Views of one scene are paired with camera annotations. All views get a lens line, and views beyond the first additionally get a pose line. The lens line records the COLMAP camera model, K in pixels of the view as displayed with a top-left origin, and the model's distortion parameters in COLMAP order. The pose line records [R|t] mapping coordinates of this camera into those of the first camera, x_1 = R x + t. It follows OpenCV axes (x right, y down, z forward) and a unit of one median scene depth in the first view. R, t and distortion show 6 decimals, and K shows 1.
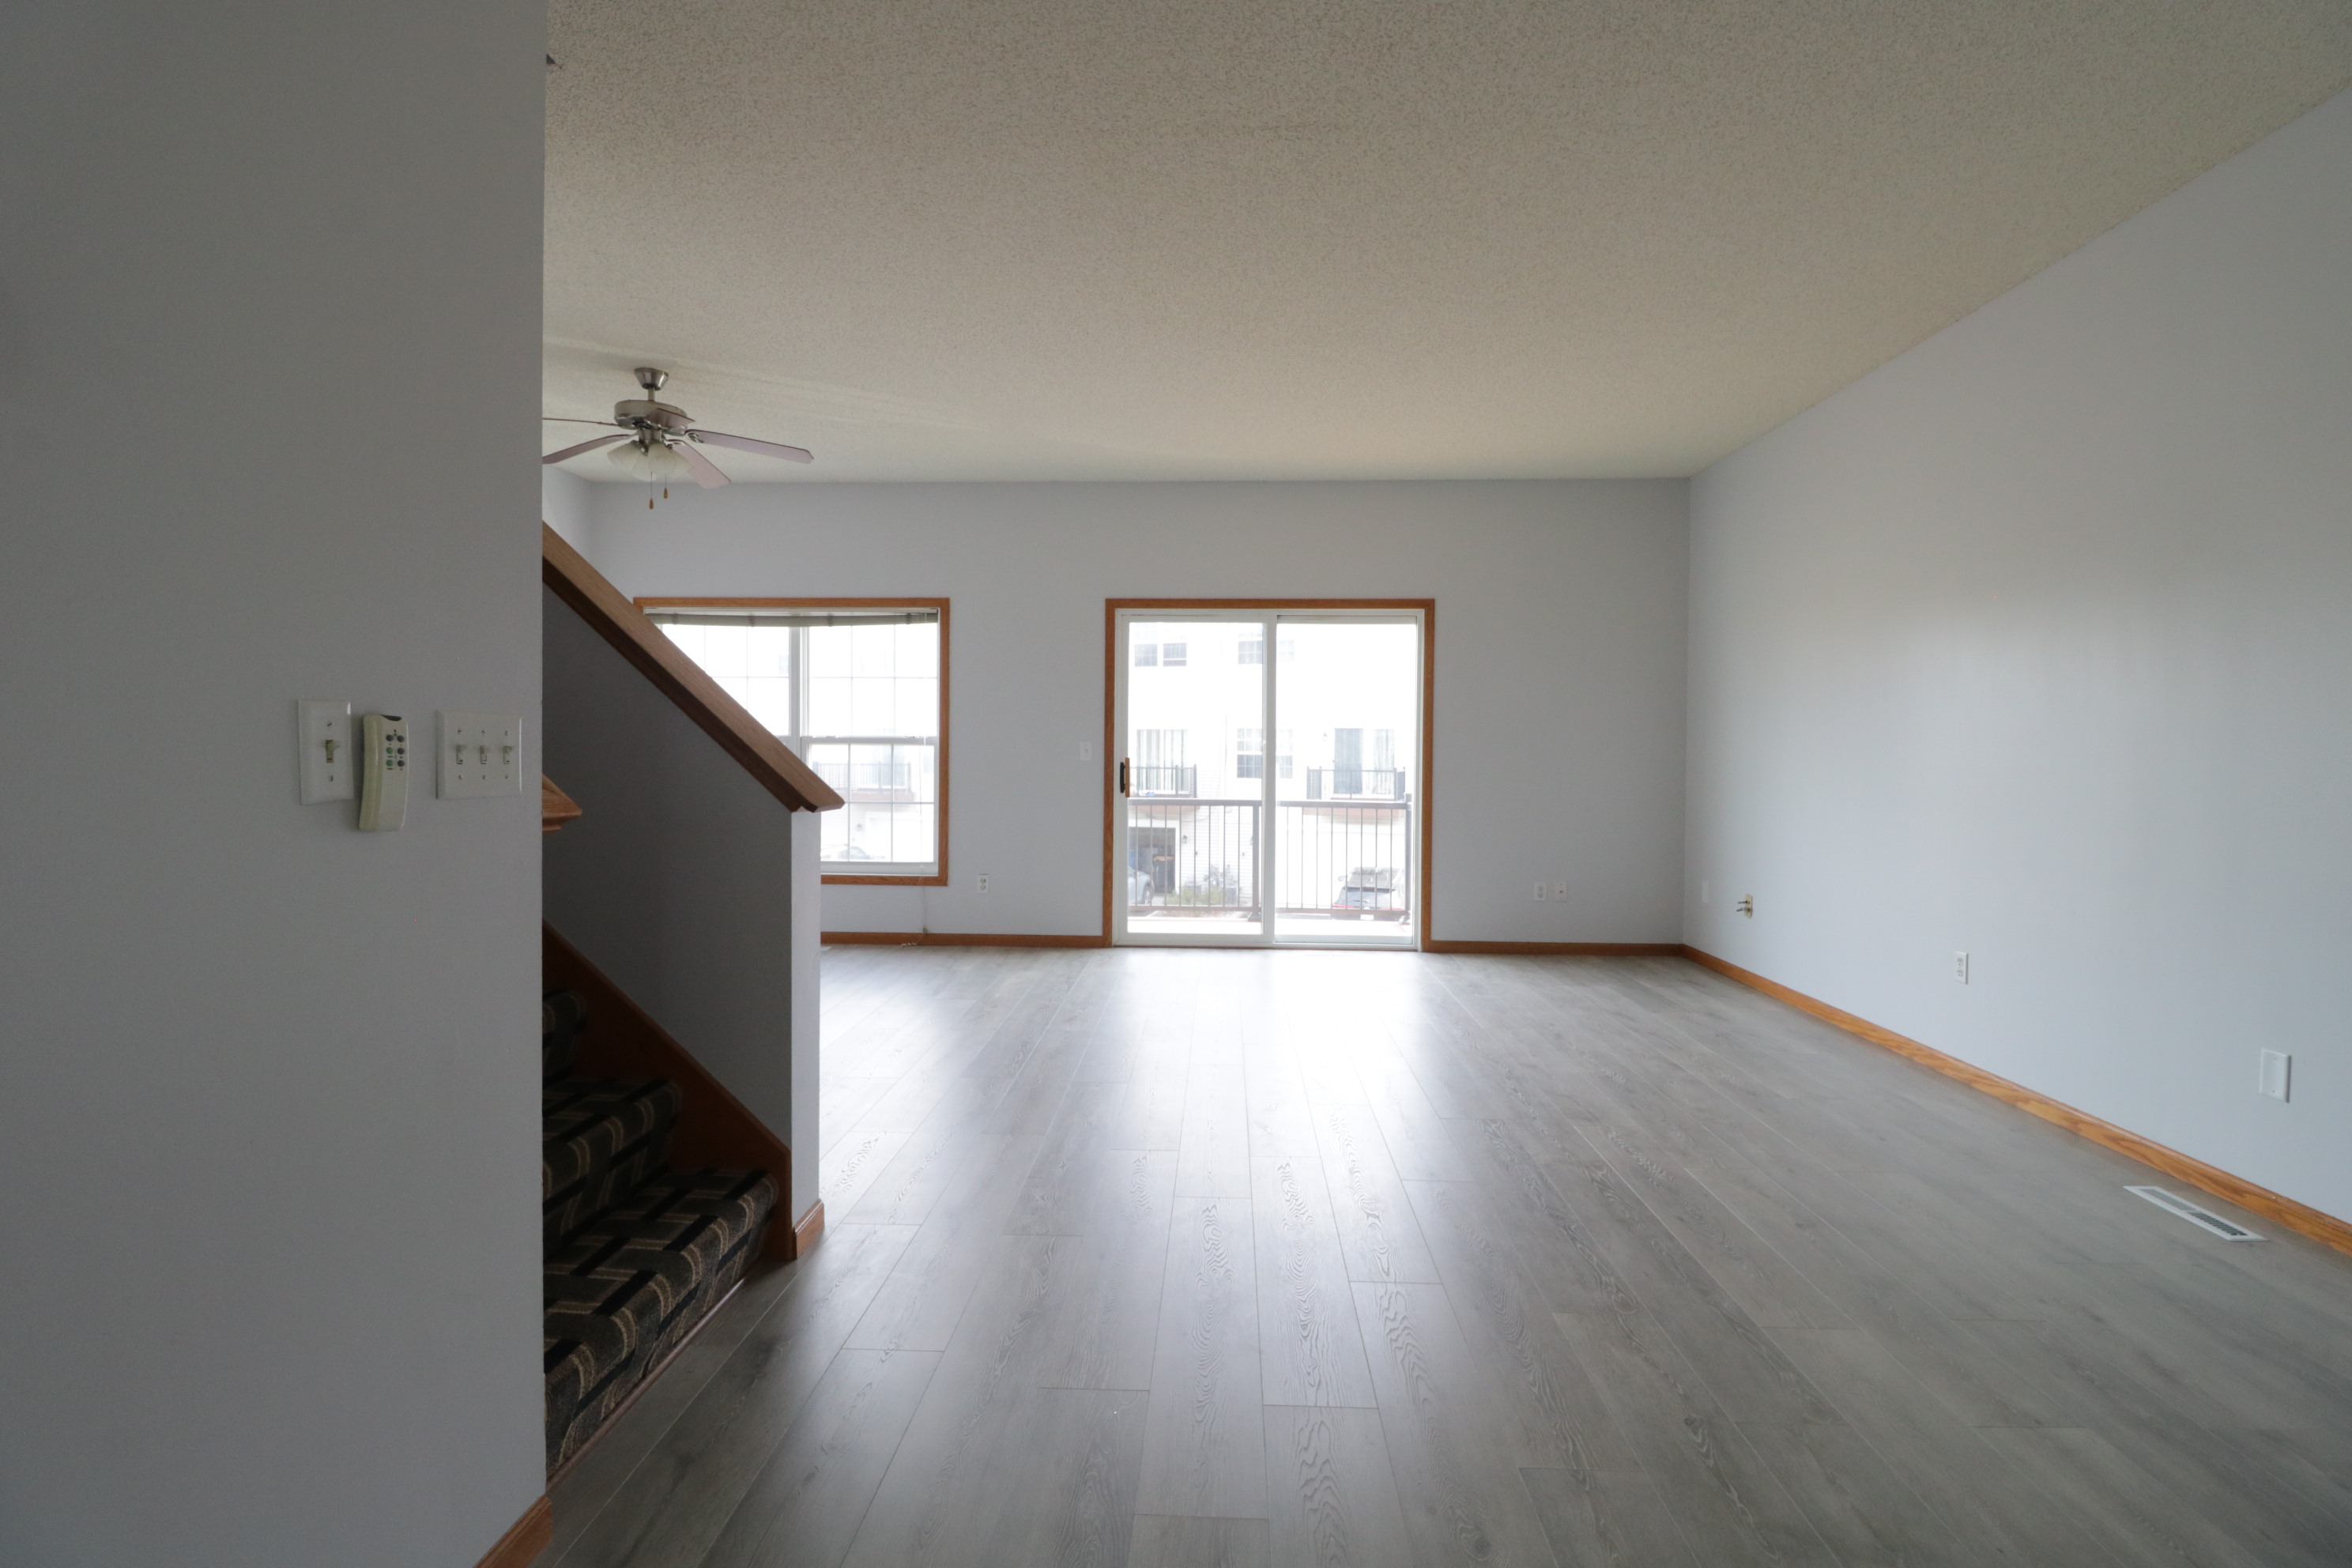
lens RADIAL K [[1093.3, 0, 1176.0], [0, 1093.3, 784.0], [0, 0, 1]] dist [-0.002755, -0.014965]
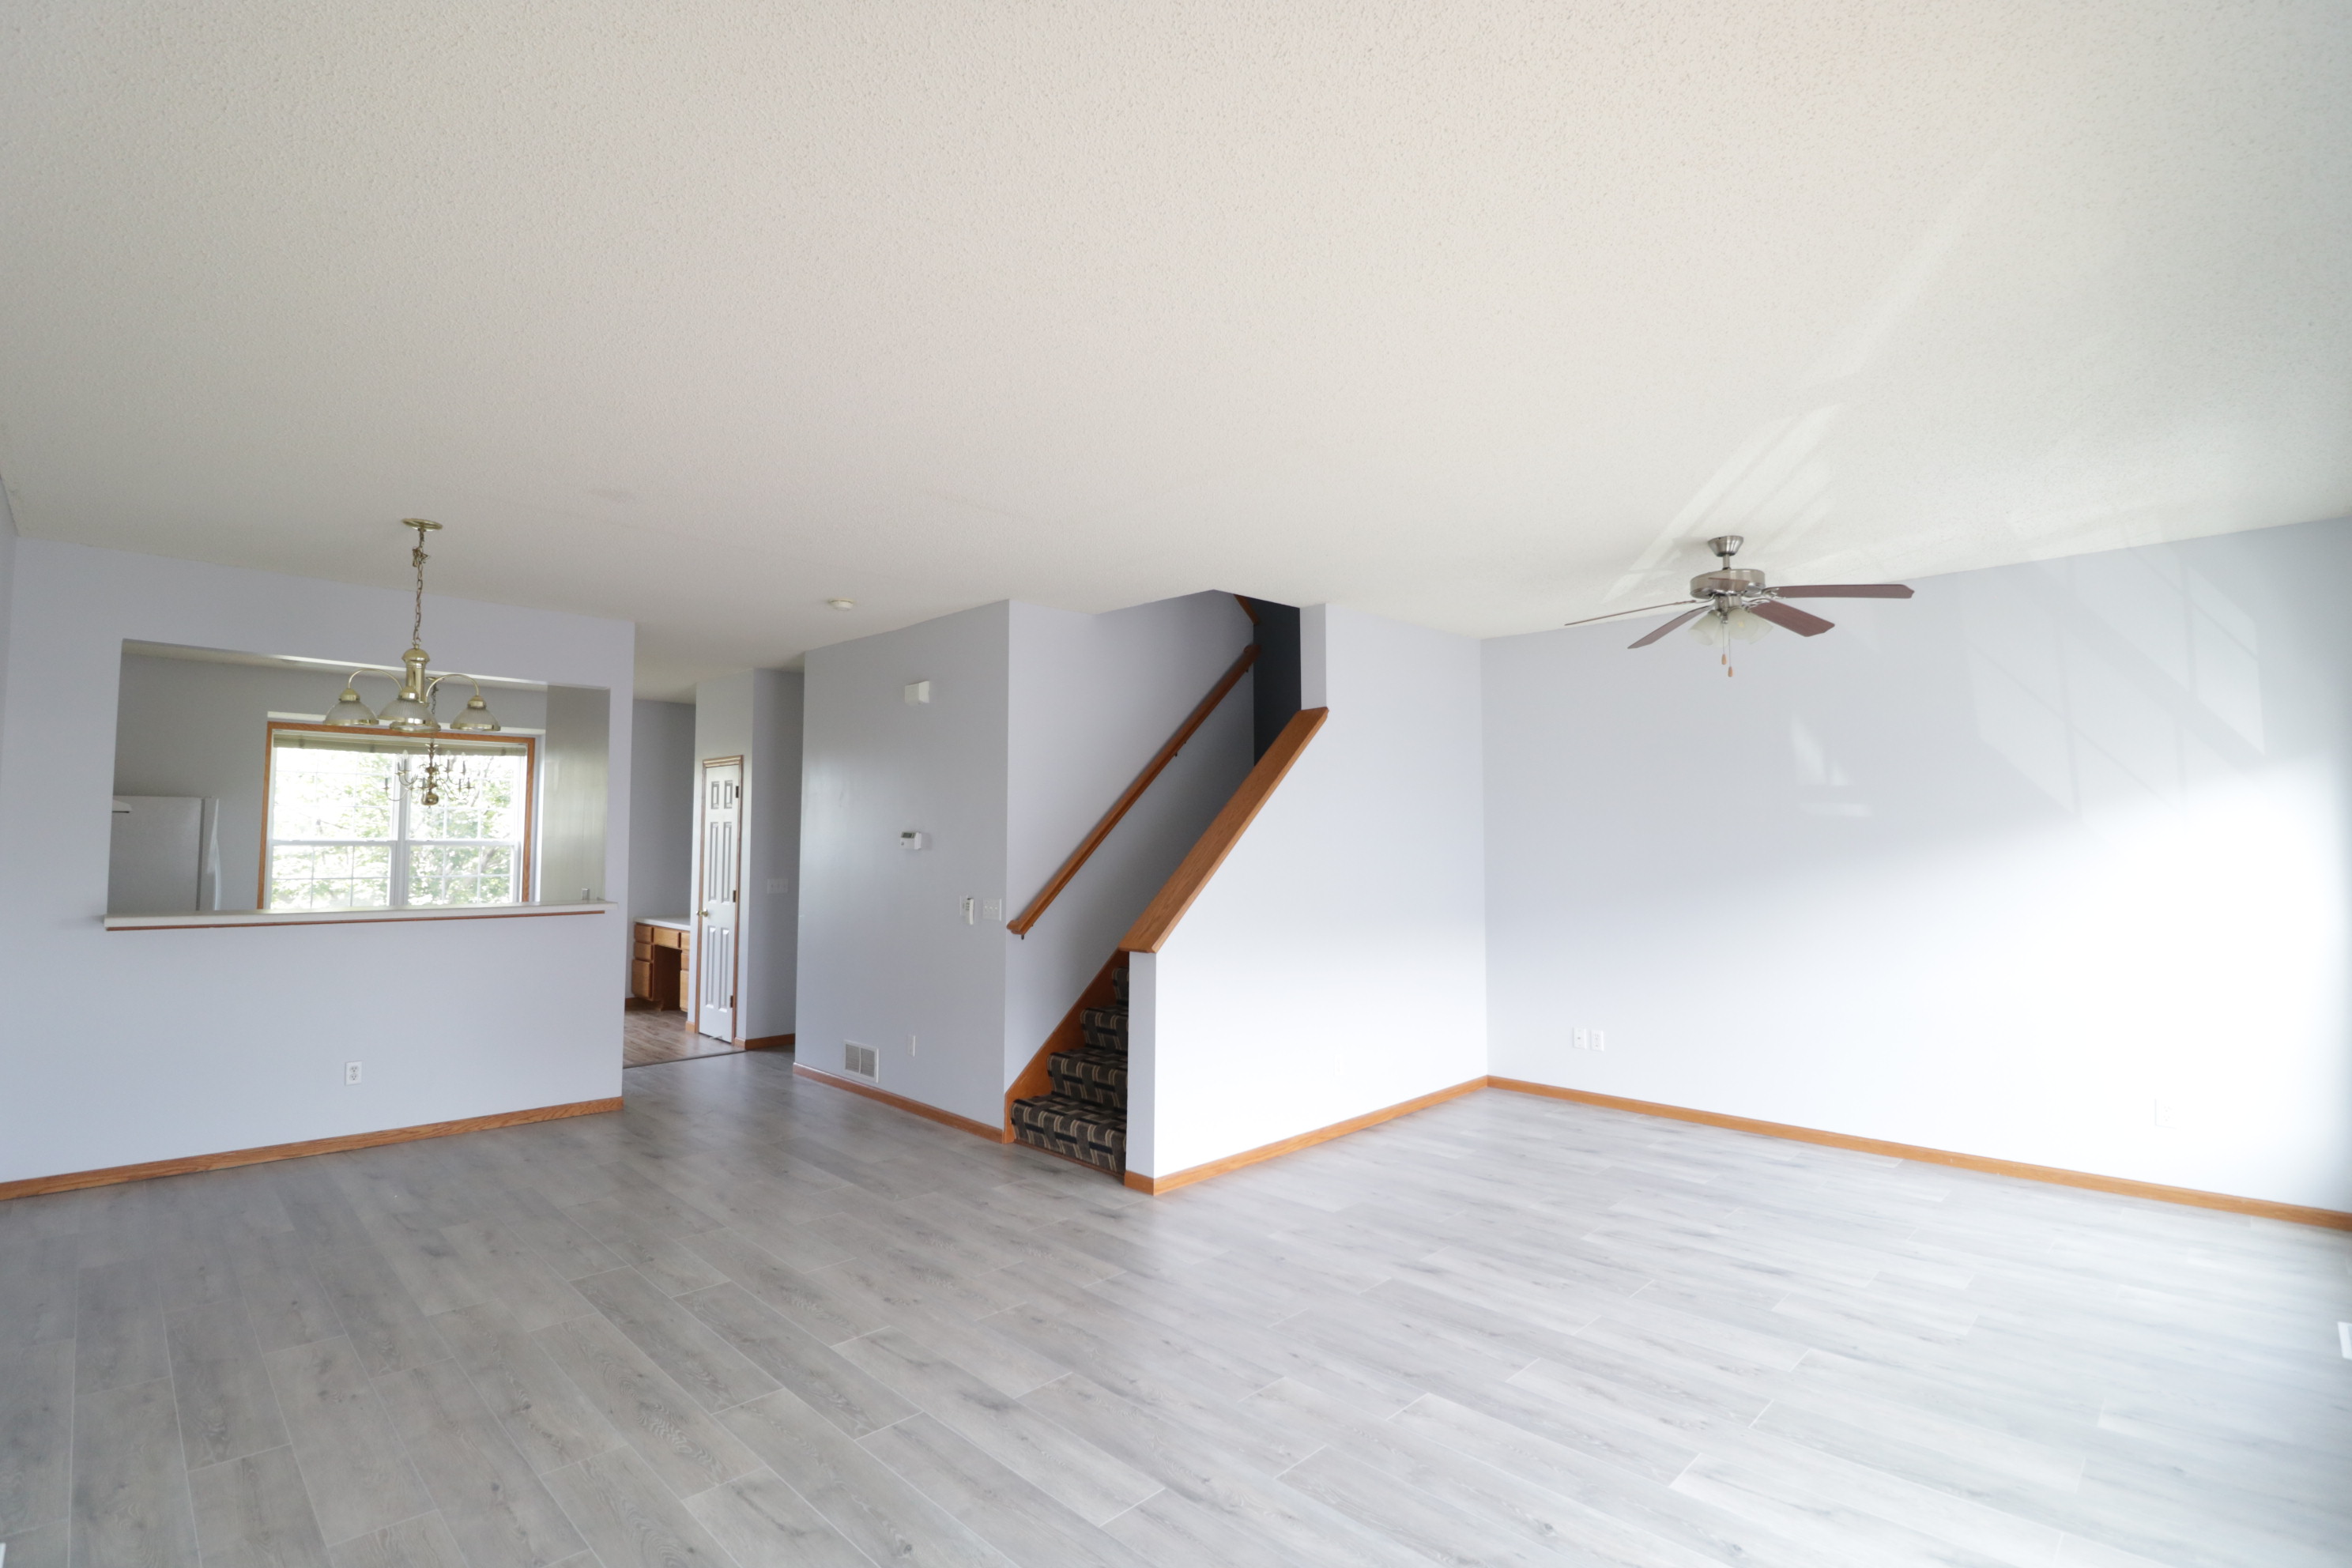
lens RADIAL K [[1096.5, 0, 1170.8], [0, 1096.5, 781.9], [0, 0, 1]] dist [0.002606, -0.014680]
pose [[-0.675694, -0.046550, -0.735711, 0.407854], [-0.026293, 0.998891, -0.039054, -0.077185], [0.736713, -0.007045, -0.676168, 0.928727]]
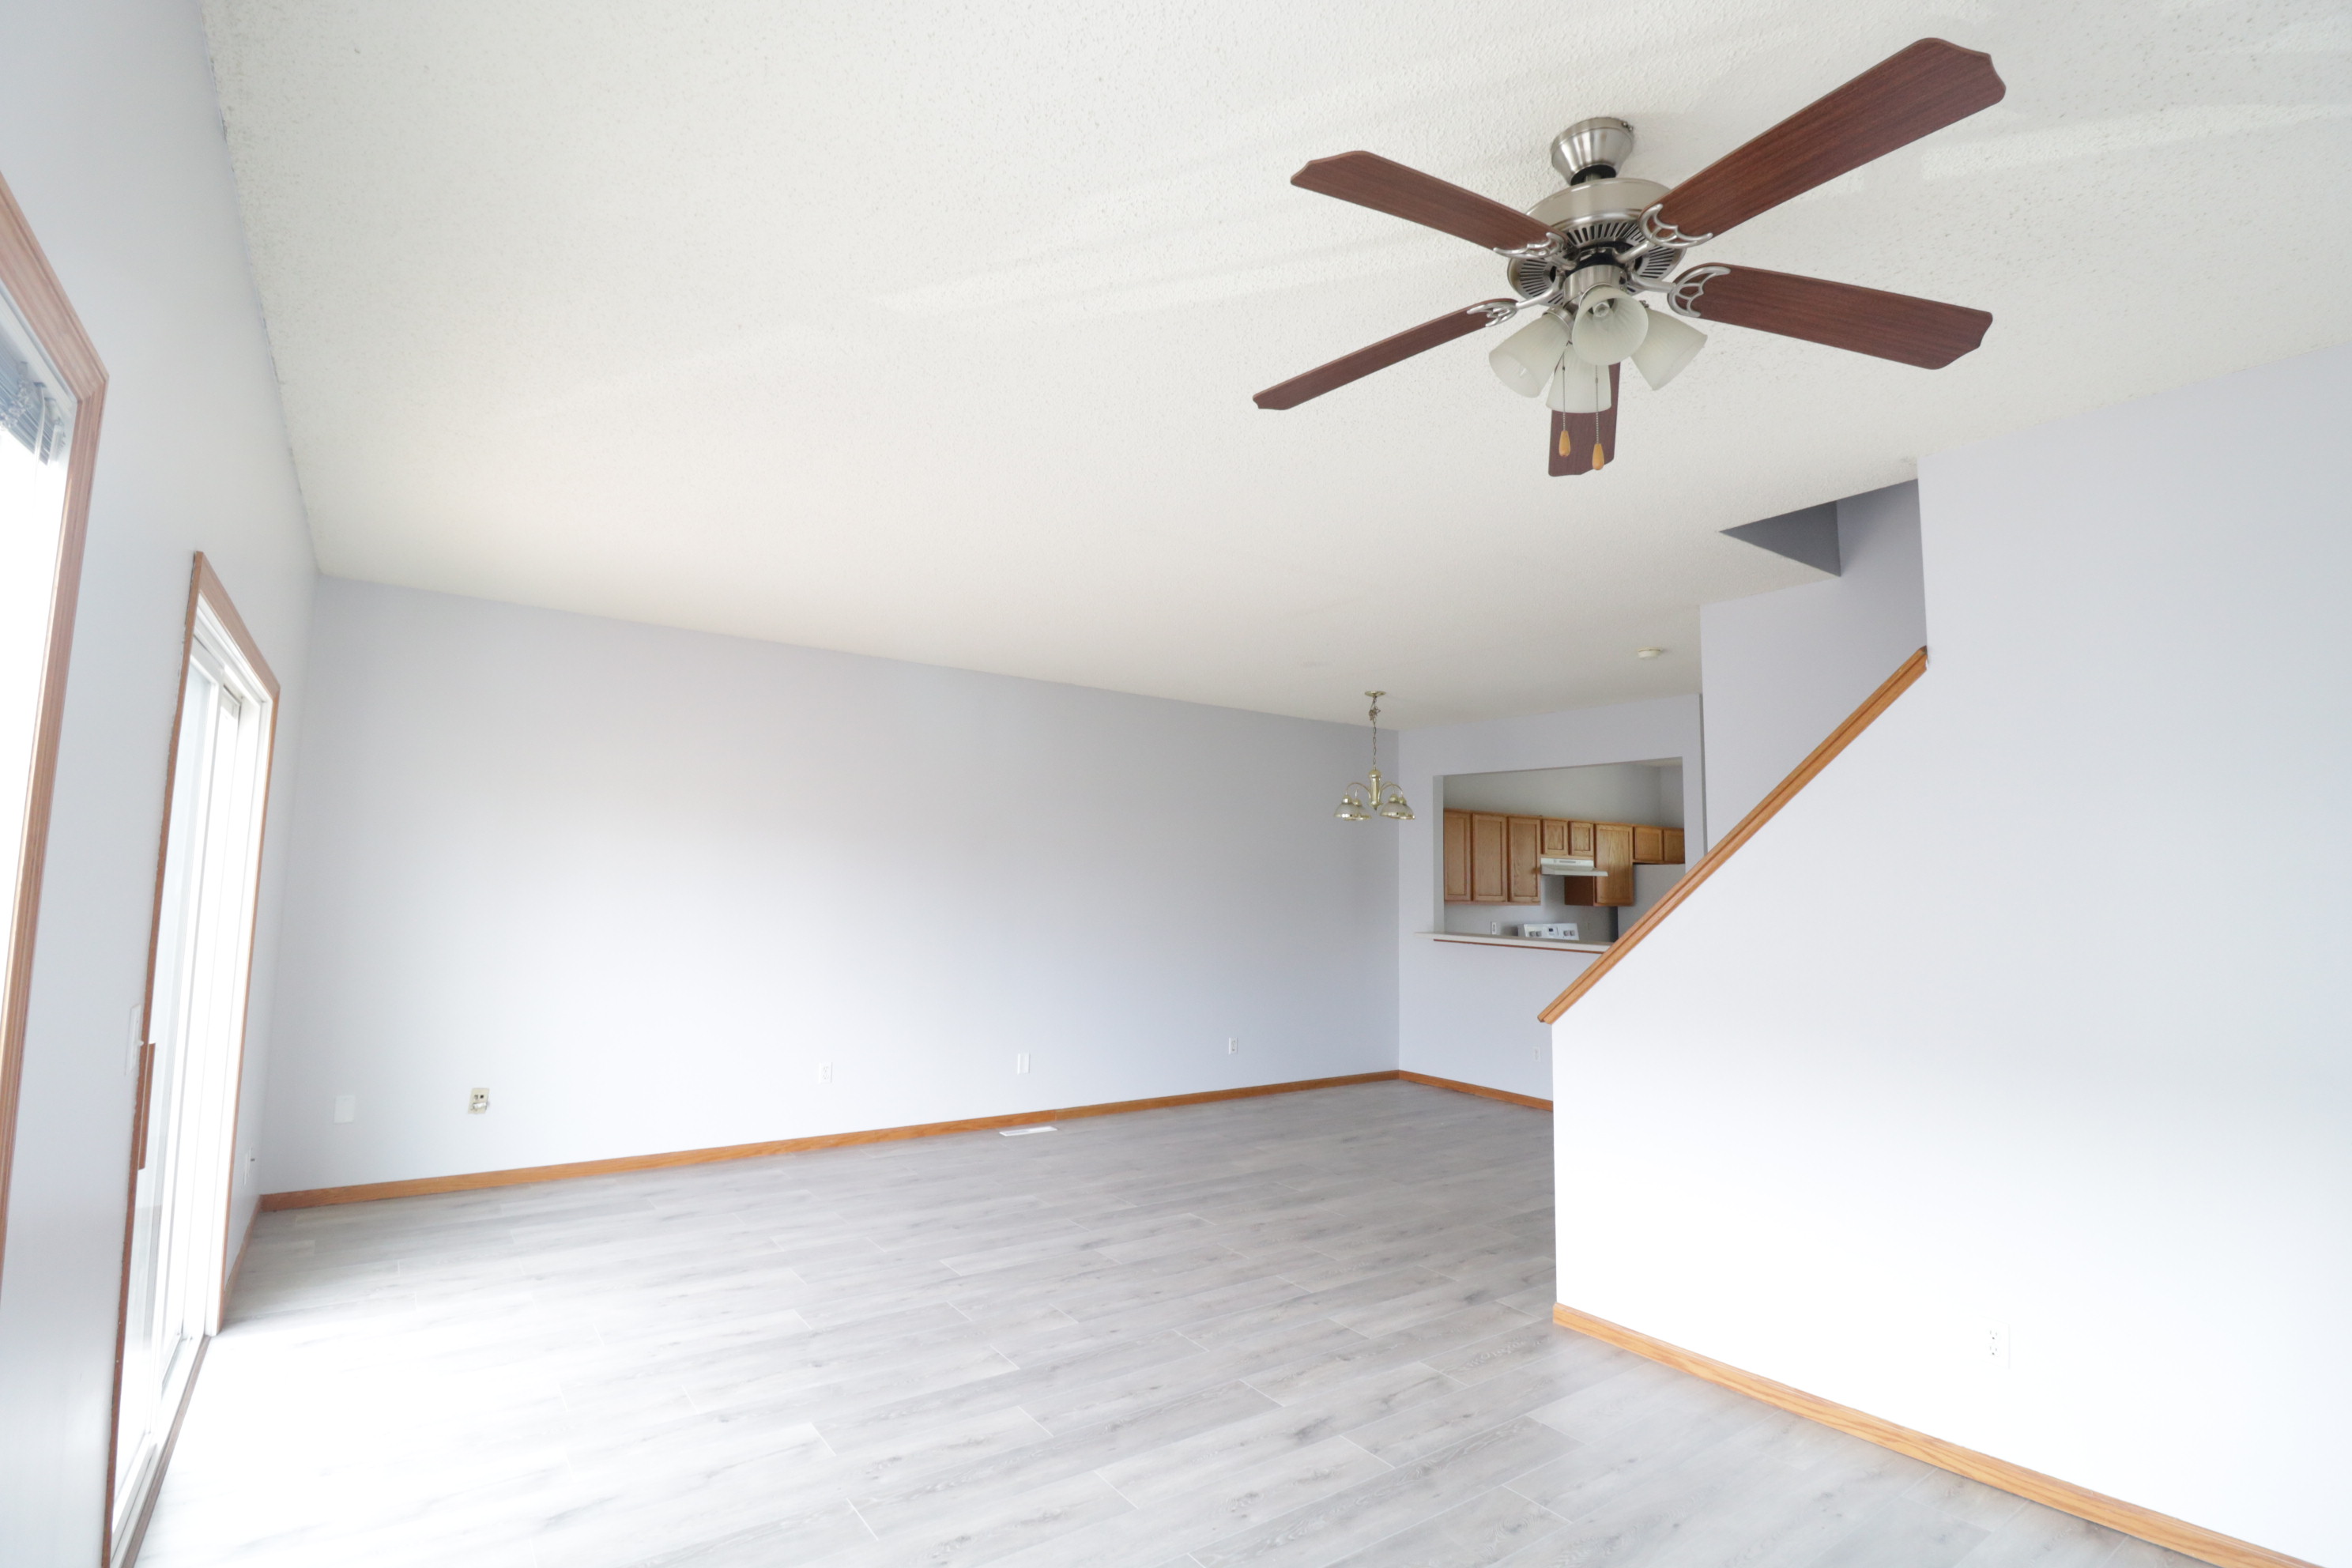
lens RADIAL K [[1096.5, 0, 1170.8], [0, 1096.5, 781.9], [0, 0, 1]] dist [0.002606, -0.014680]
pose [[-0.618661, 0.053881, 0.783808, -0.493003], [-0.004409, 0.997392, -0.072044, -0.080045], [-0.785646, -0.048027, -0.616810, 0.971489]]
